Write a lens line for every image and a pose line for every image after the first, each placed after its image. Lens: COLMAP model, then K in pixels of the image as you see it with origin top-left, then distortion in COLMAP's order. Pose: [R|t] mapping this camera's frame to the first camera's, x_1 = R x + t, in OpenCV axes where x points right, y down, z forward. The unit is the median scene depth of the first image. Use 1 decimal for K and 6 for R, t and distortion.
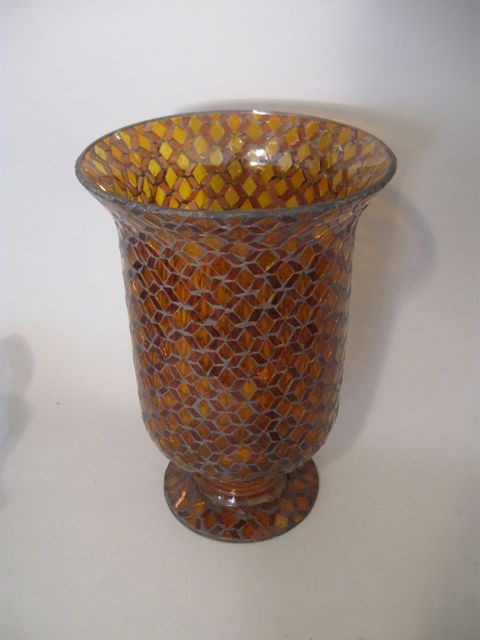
lens RADIAL K [[623.9, 0, 240.0], [0, 623.9, 320.0], [0, 0, 1]] dist [-0.110219, -0.000882]
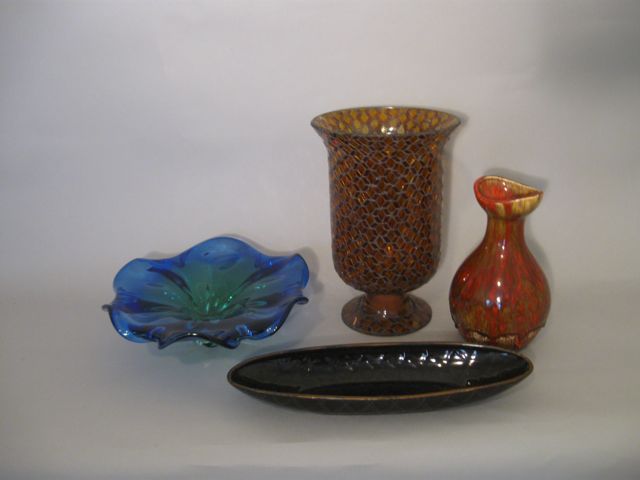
lens RADIAL K [[623.9, 0, 320.0], [0, 623.9, 240.0], [0, 0, 1]] dist [-0.110219, -0.000882]
pose [[0.994927, -0.054832, 0.084348, -0.418059], [0.071584, 0.974952, -0.210581, 0.544687], [-0.070688, 0.215551, 0.973931, -0.937411]]
